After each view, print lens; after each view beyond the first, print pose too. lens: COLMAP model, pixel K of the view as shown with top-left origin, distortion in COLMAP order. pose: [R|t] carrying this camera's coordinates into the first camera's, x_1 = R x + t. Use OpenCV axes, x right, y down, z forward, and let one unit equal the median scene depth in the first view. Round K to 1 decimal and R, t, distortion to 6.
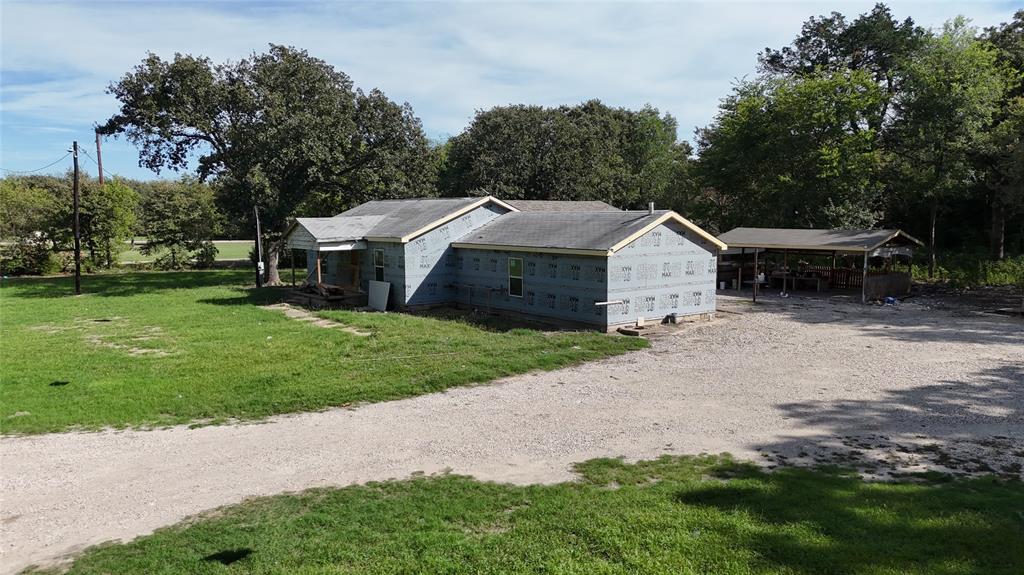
lens RADIAL K [[747.1, 0, 512.0], [0, 747.1, 287.5], [0, 0, 1]] dist [0.080441, -0.072317]
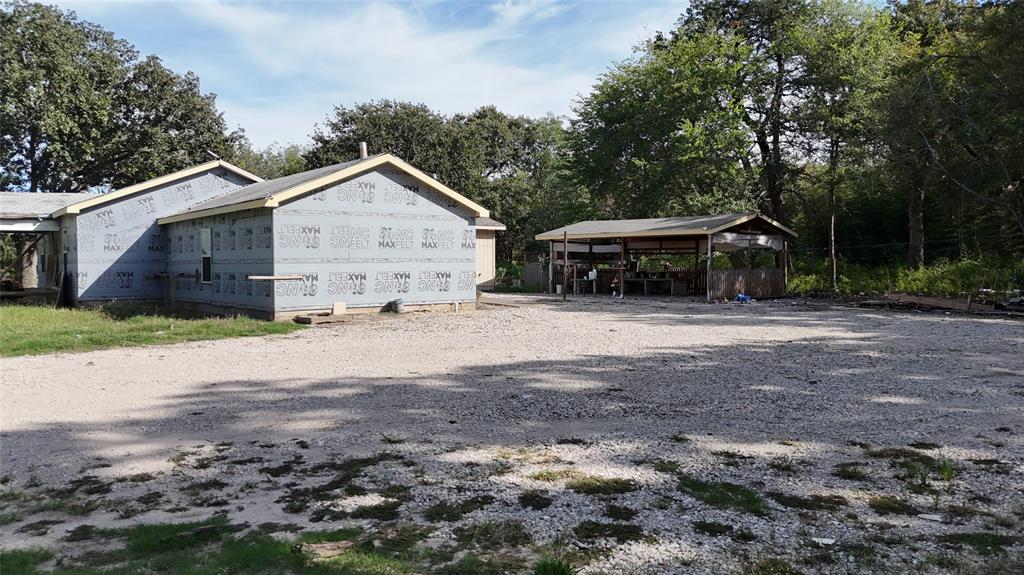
lens RADIAL K [[747.1, 0, 512.0], [0, 747.1, 287.5], [0, 0, 1]] dist [0.080441, -0.072317]
pose [[0.999943, 0.002019, 0.010462, 0.273330], [-0.001287, 0.997576, -0.069569, 0.062581], [-0.010577, 0.069552, 0.997522, 0.253832]]
